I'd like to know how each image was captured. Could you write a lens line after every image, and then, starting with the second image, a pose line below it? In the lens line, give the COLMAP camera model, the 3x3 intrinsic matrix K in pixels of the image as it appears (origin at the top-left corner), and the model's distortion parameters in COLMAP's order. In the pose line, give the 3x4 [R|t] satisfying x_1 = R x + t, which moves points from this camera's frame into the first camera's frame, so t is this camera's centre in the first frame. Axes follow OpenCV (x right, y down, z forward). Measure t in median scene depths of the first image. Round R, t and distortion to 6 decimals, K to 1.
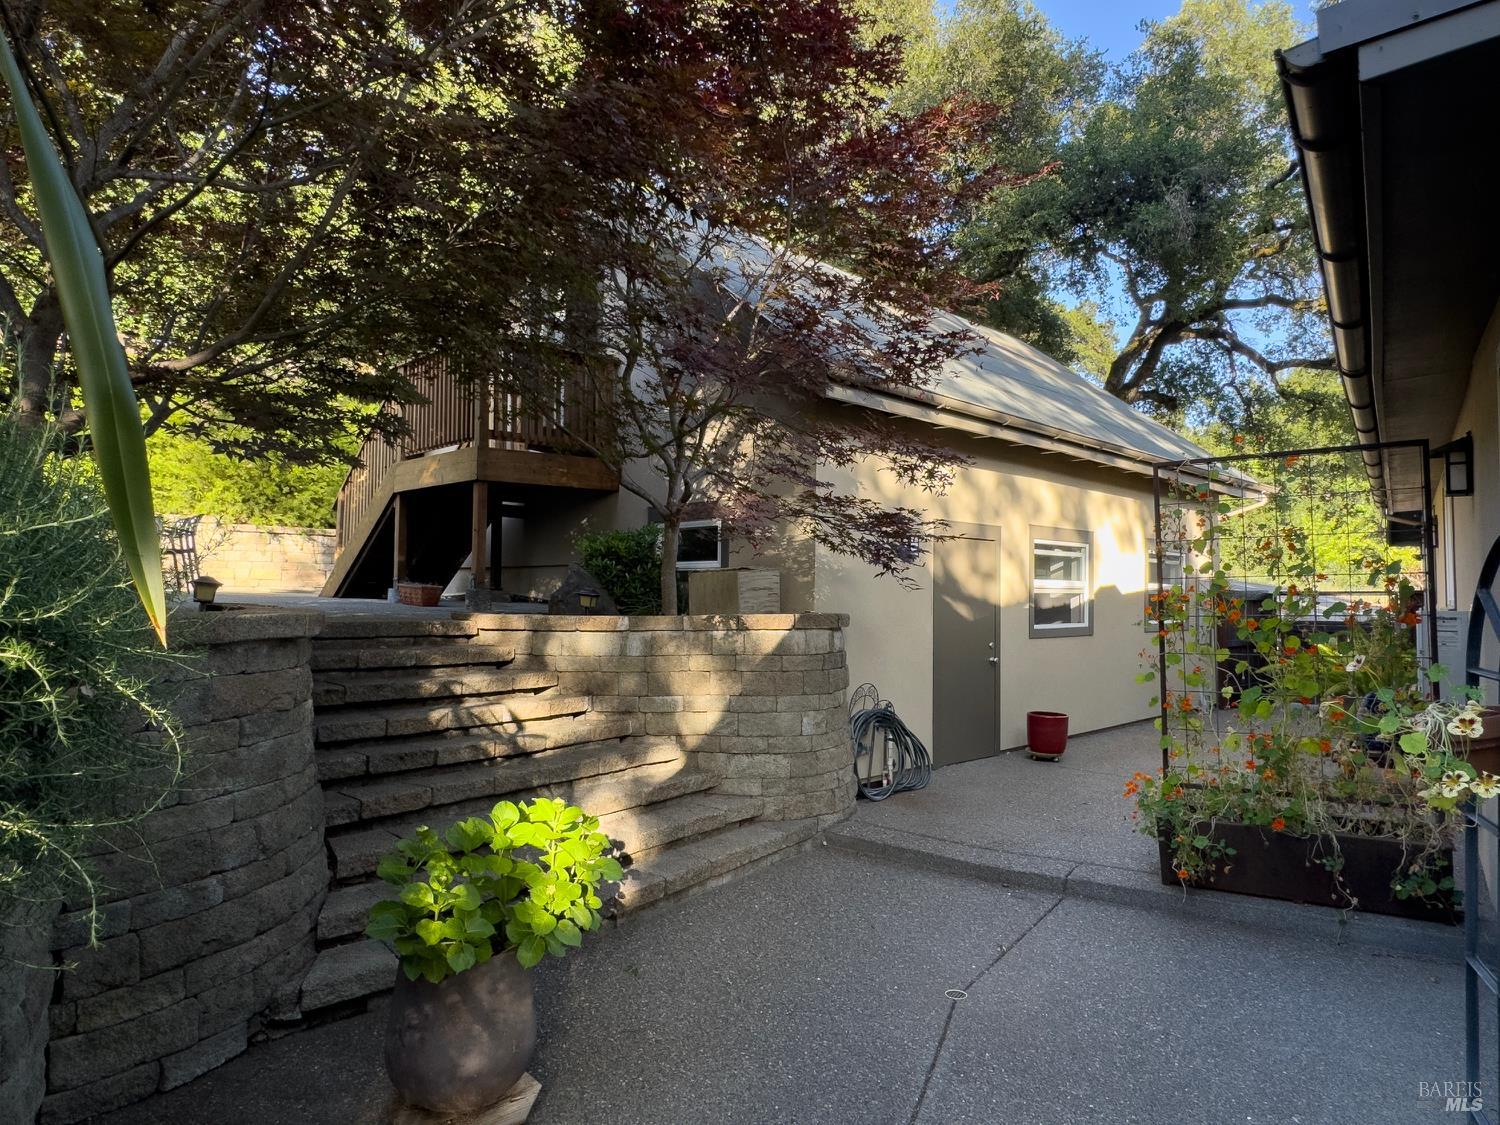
lens RADIAL K [[919.5, 0, 750.0], [0, 919.5, 562.5], [0, 0, 1]] dist [-0.001012, -0.001381]
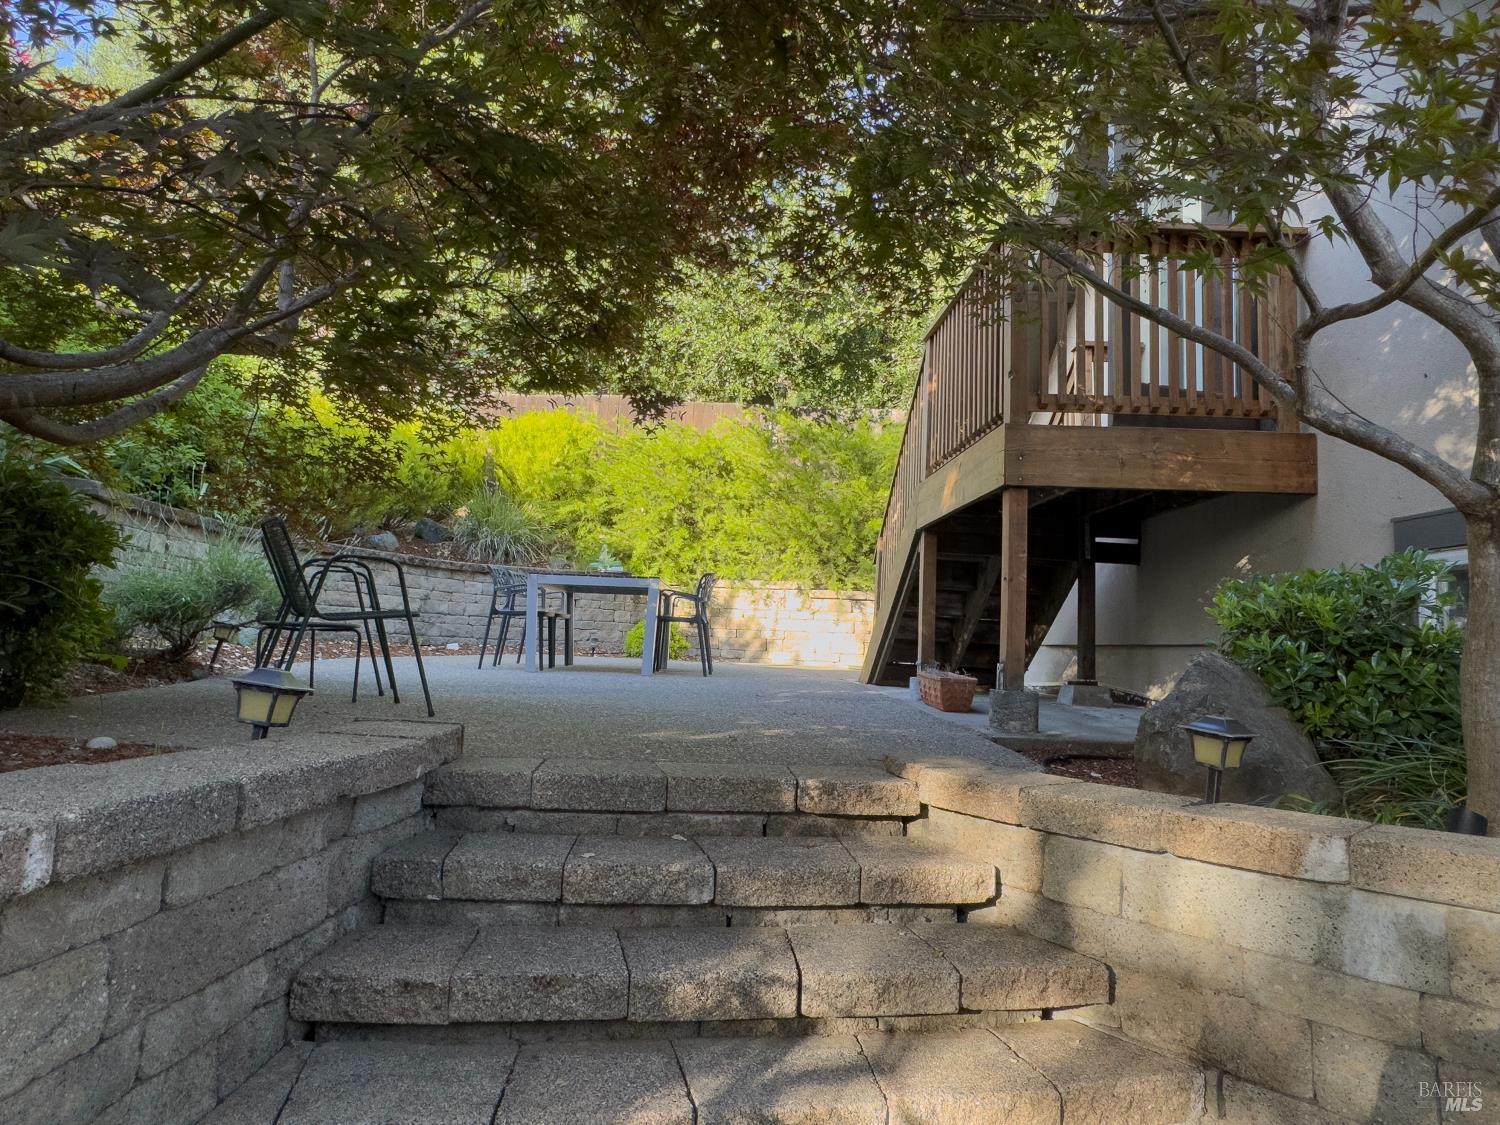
lens RADIAL K [[919.5, 0, 750.0], [0, 919.5, 562.5], [0, 0, 1]] dist [-0.001012, -0.001381]
pose [[0.761034, -0.040018, -0.647476, -0.061581], [-0.010775, 0.997178, -0.074296, -0.003104], [0.648622, 0.063519, 0.758456, 0.476262]]
